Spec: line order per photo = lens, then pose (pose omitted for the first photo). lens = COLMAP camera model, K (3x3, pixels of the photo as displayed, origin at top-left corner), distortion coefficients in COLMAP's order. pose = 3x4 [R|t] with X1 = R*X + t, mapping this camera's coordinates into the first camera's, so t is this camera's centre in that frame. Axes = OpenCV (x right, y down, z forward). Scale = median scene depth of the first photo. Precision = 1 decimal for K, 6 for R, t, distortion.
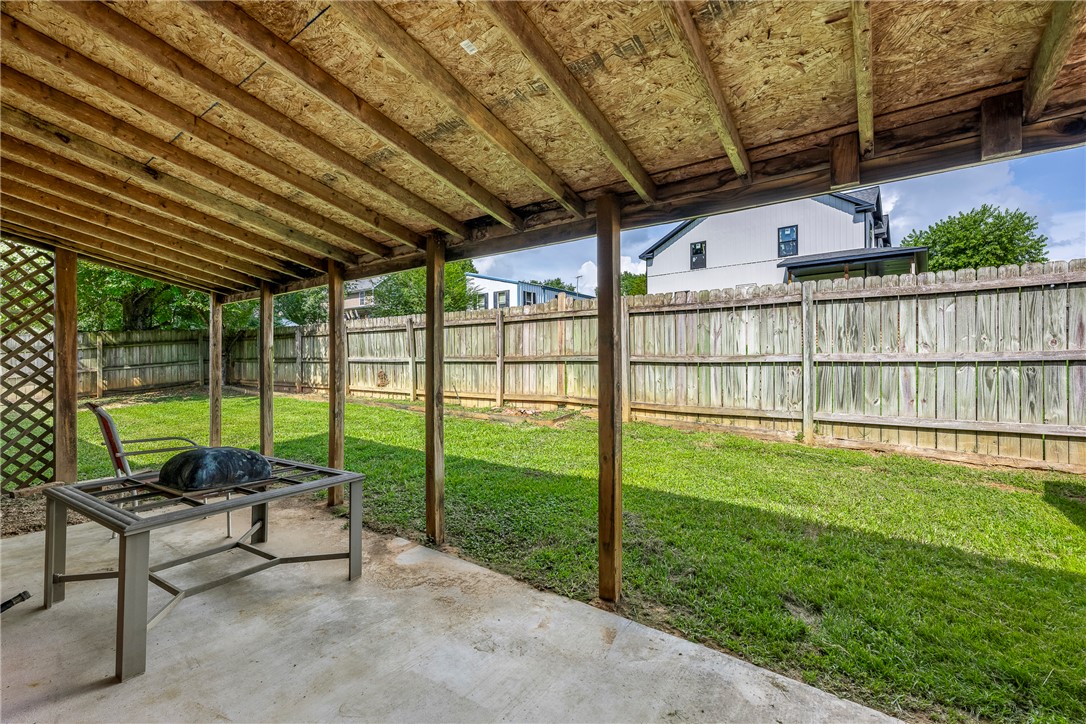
lens RADIAL K [[462.1, 0, 538.0], [0, 462.1, 360.6], [0, 0, 1]] dist [0.002955, 0.000216]
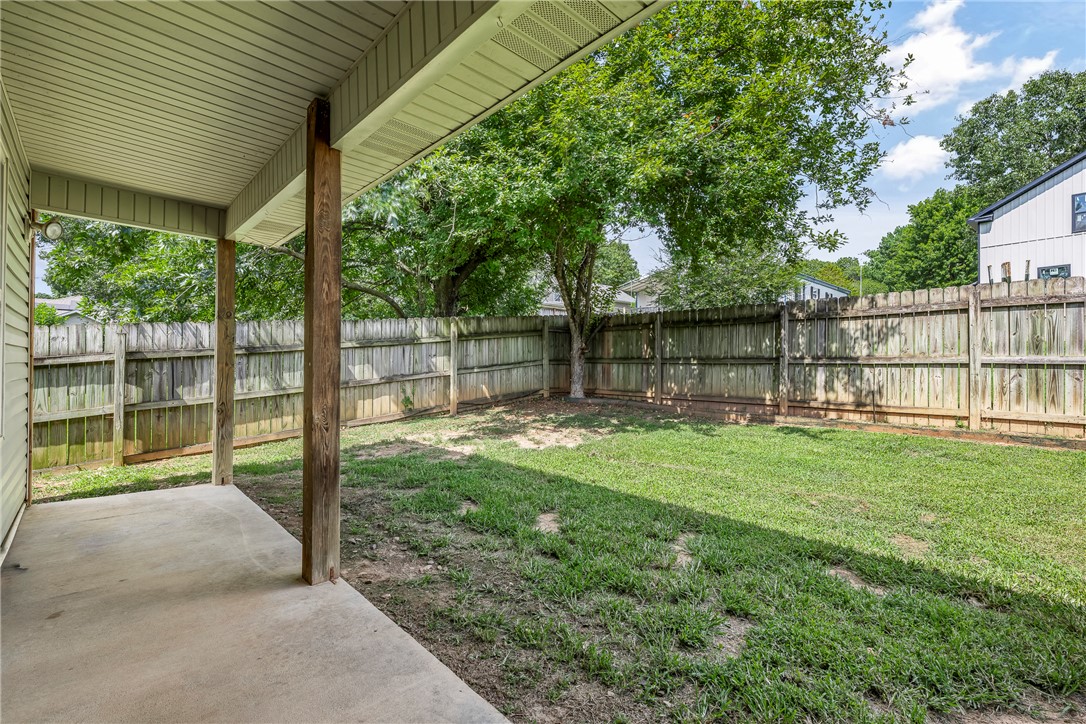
lens RADIAL K [[485.0, 0, 542.3], [0, 485.0, 360.6], [0, 0, 1]] dist [-0.015871, -0.000422]
pose [[0.983877, 0.003727, -0.178809, -0.839832], [-0.003881, 0.999992, -0.000511, 0.000838], [0.178806, 0.001197, 0.983884, 0.402304]]
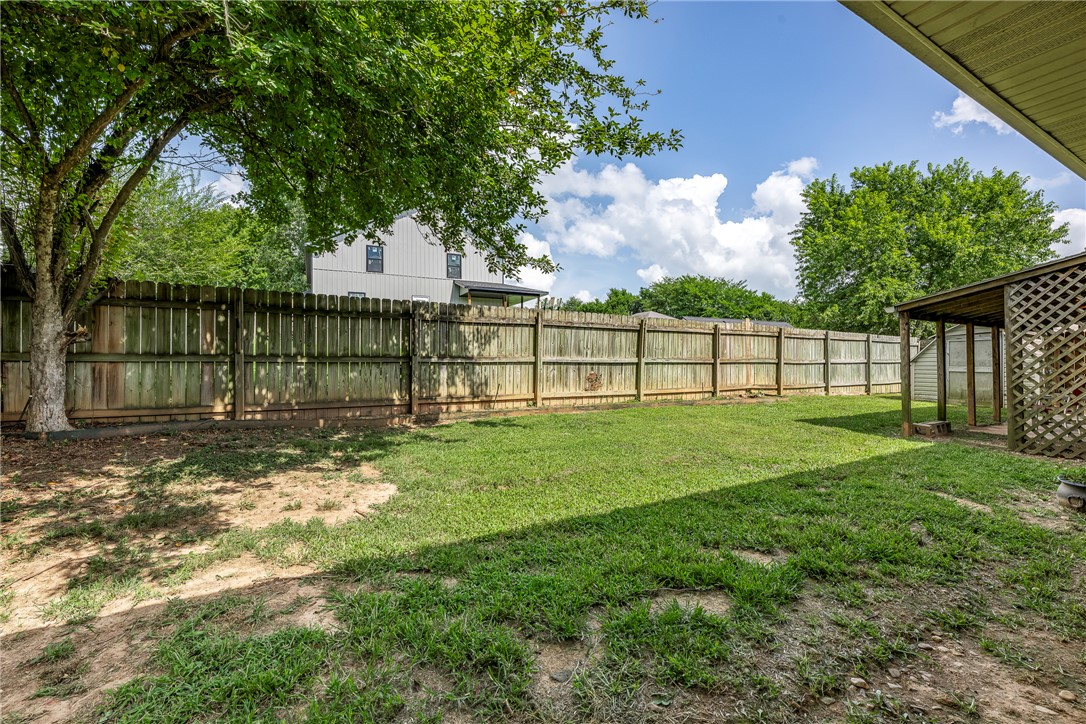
lens RADIAL K [[462.1, 0, 540.8], [0, 462.1, 359.9], [0, 0, 1]] dist [0.002955, 0.000216]
pose [[0.393663, 0.007810, 0.919222, -1.183099], [-0.004613, 0.999968, -0.006520, 0.004019], [-0.919243, -0.001673, 0.393687, 0.732374]]
